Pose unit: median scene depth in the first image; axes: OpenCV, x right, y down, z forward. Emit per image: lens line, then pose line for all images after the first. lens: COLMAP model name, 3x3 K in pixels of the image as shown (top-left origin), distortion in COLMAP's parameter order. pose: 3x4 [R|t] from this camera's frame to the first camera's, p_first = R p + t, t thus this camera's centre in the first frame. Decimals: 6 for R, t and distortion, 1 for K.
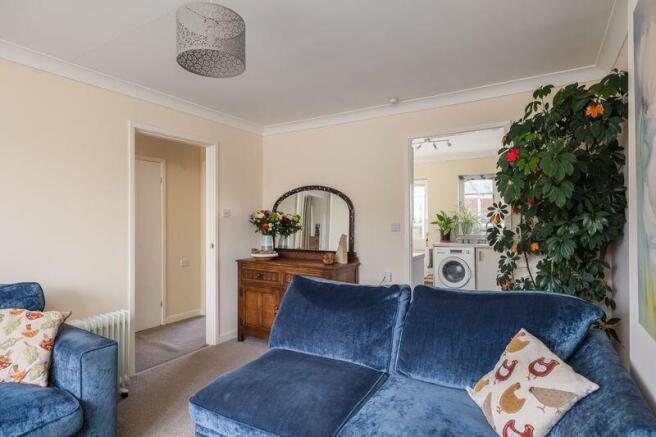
lens RADIAL K [[358.9, 0, 328.0], [0, 358.9, 218.5], [0, 0, 1]] dist [0.000413, 0.000058]
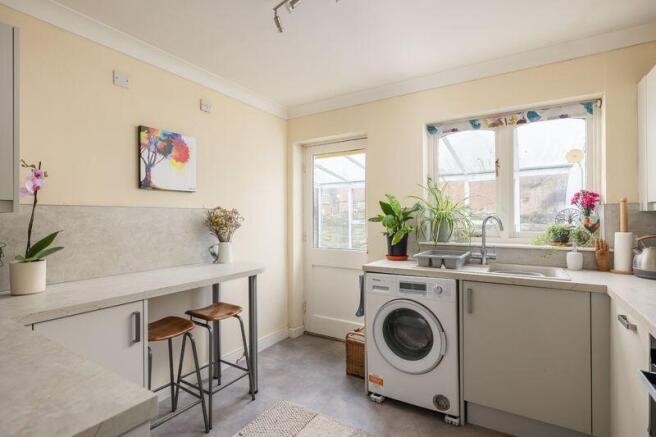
lens RADIAL K [[320.9, 0, 328.0], [0, 320.9, 218.5], [0, 0, 1]] dist [0.000521, 0.000274]
pose [[0.999976, -0.000056, -0.006880, 0.237590], [0.000116, 0.999963, 0.008623, 0.007315], [0.006879, -0.008624, 0.999939, 0.568182]]
